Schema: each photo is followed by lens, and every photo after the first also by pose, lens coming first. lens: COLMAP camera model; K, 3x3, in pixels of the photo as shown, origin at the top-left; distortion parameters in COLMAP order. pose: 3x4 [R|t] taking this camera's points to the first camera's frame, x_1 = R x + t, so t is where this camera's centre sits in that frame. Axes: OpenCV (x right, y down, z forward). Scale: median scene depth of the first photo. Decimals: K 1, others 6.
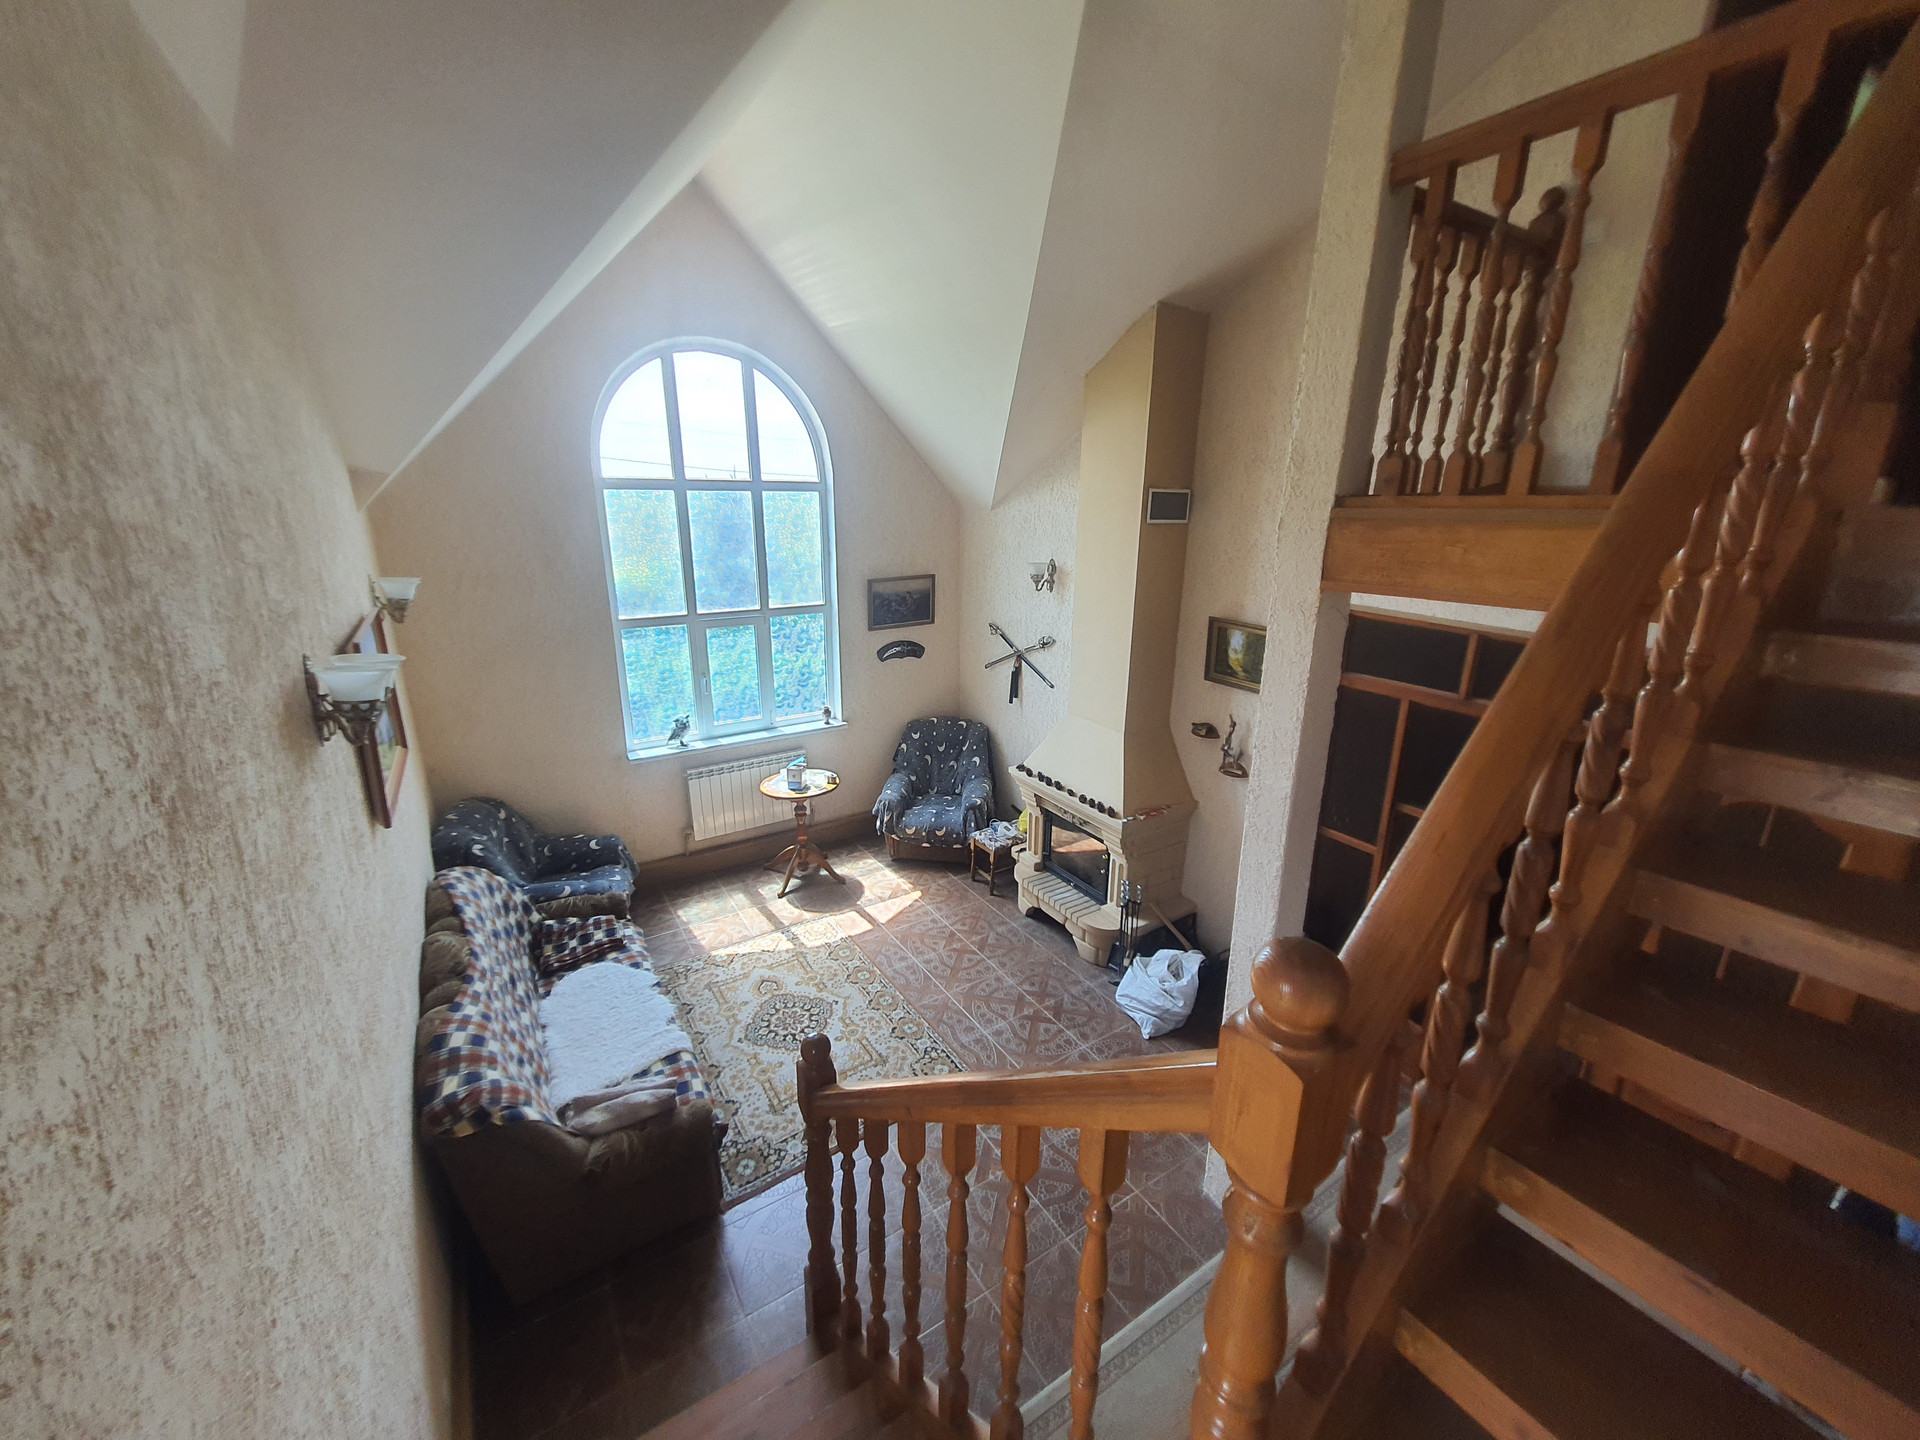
lens RADIAL K [[746.4, 0, 964.2], [0, 746.4, 700.9], [0, 0, 1]] dist [-0.002232, 0.000178]
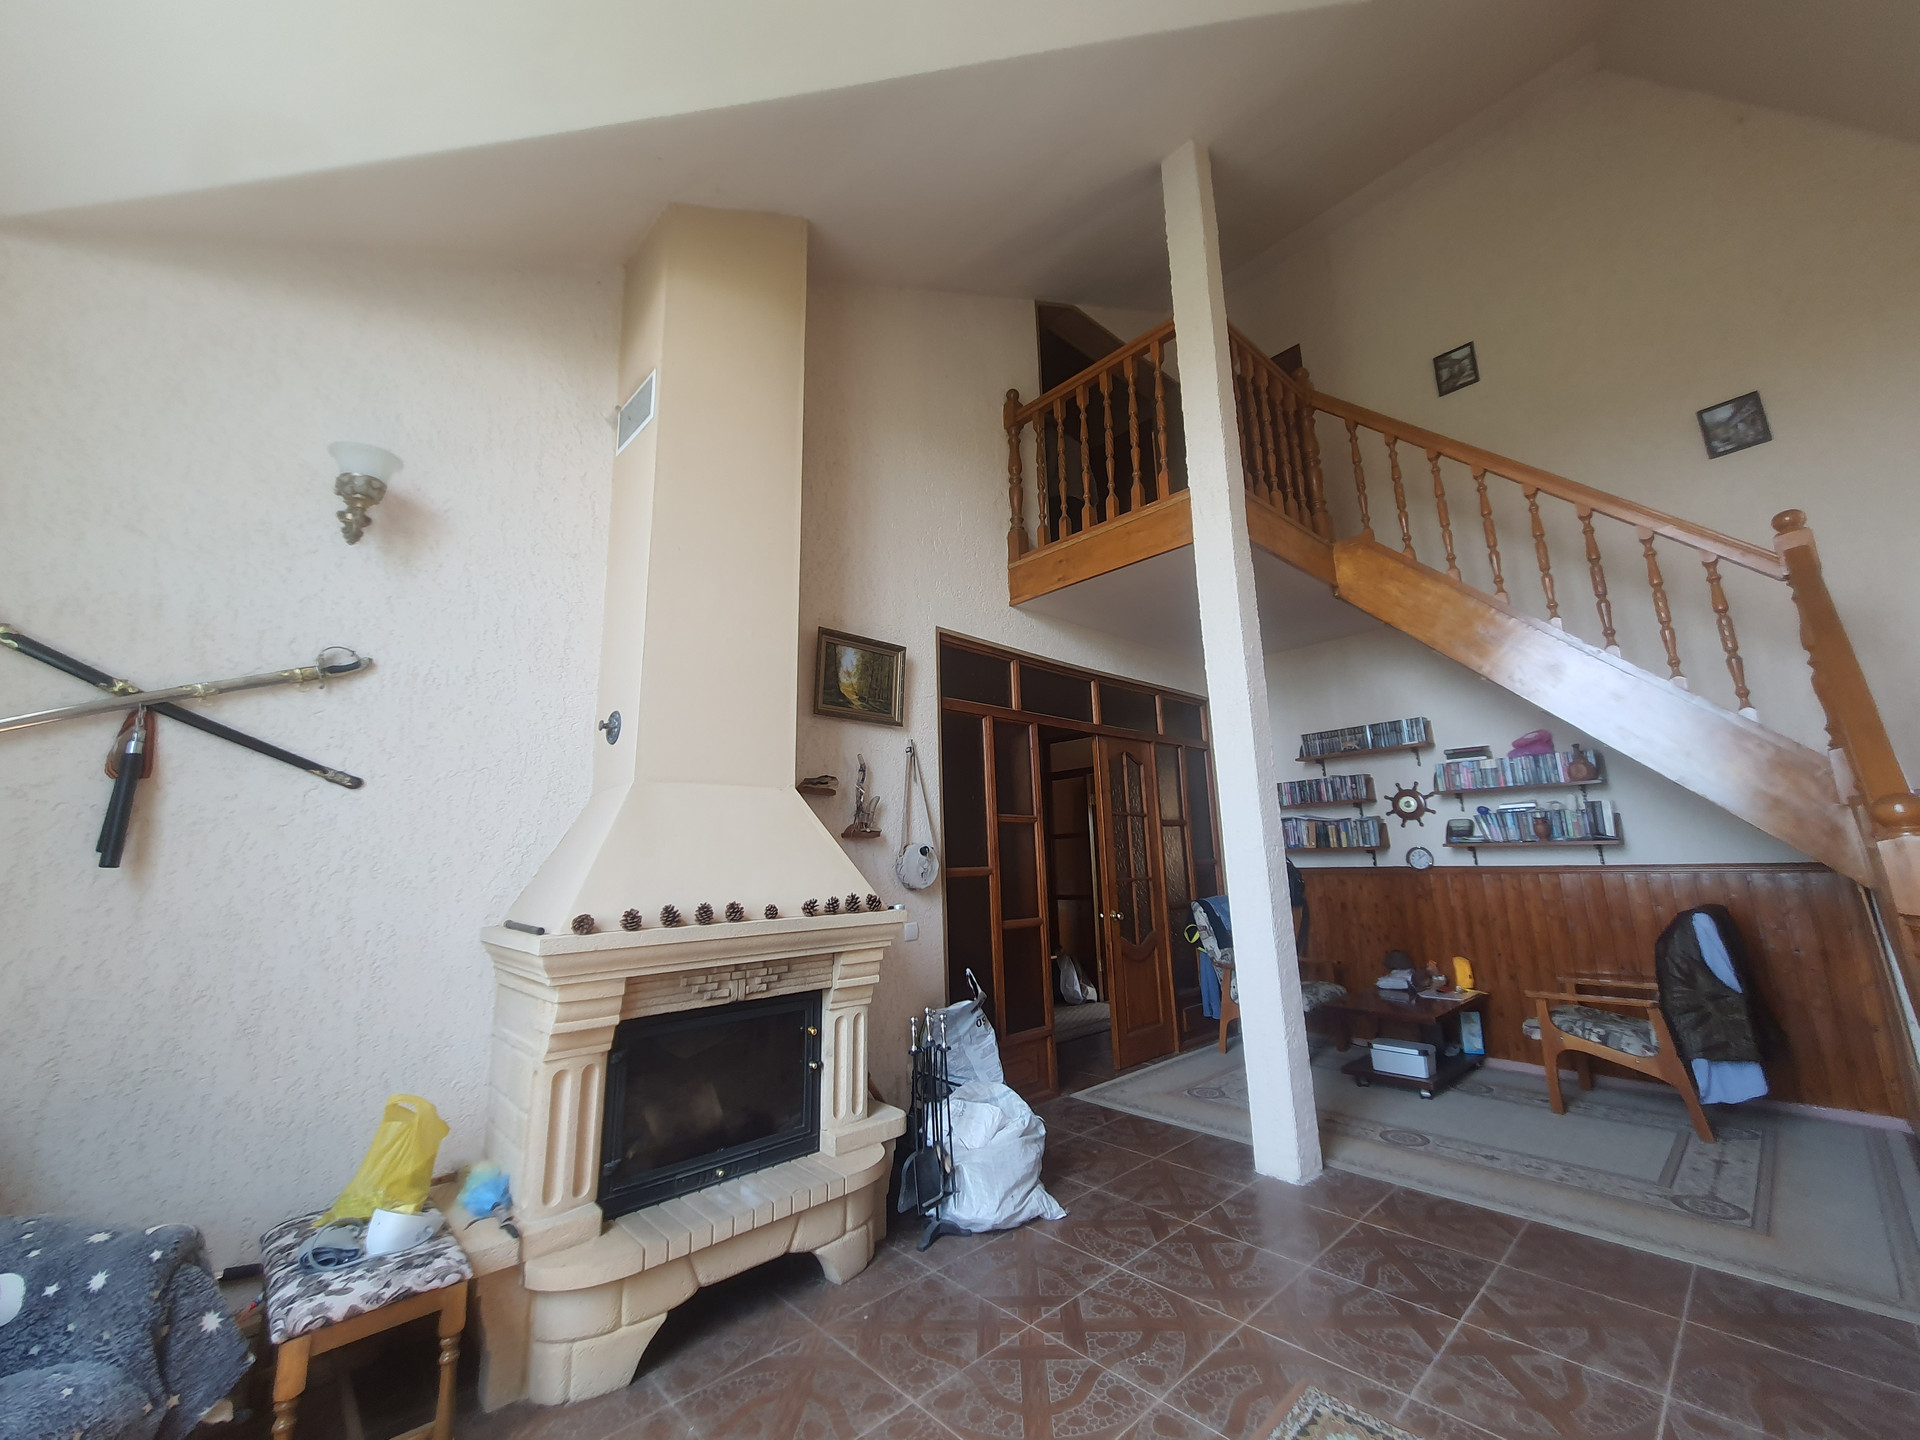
lens RADIAL K [[746.4, 0, 967.5], [0, 746.4, 714.1], [0, 0, 1]] dist [-0.002232, 0.000178]
pose [[-0.171254, 0.200141, 0.964684, -0.378759], [0.292287, 0.945389, -0.144250, 0.114453], [-0.940872, 0.257261, -0.220400, 1.002931]]
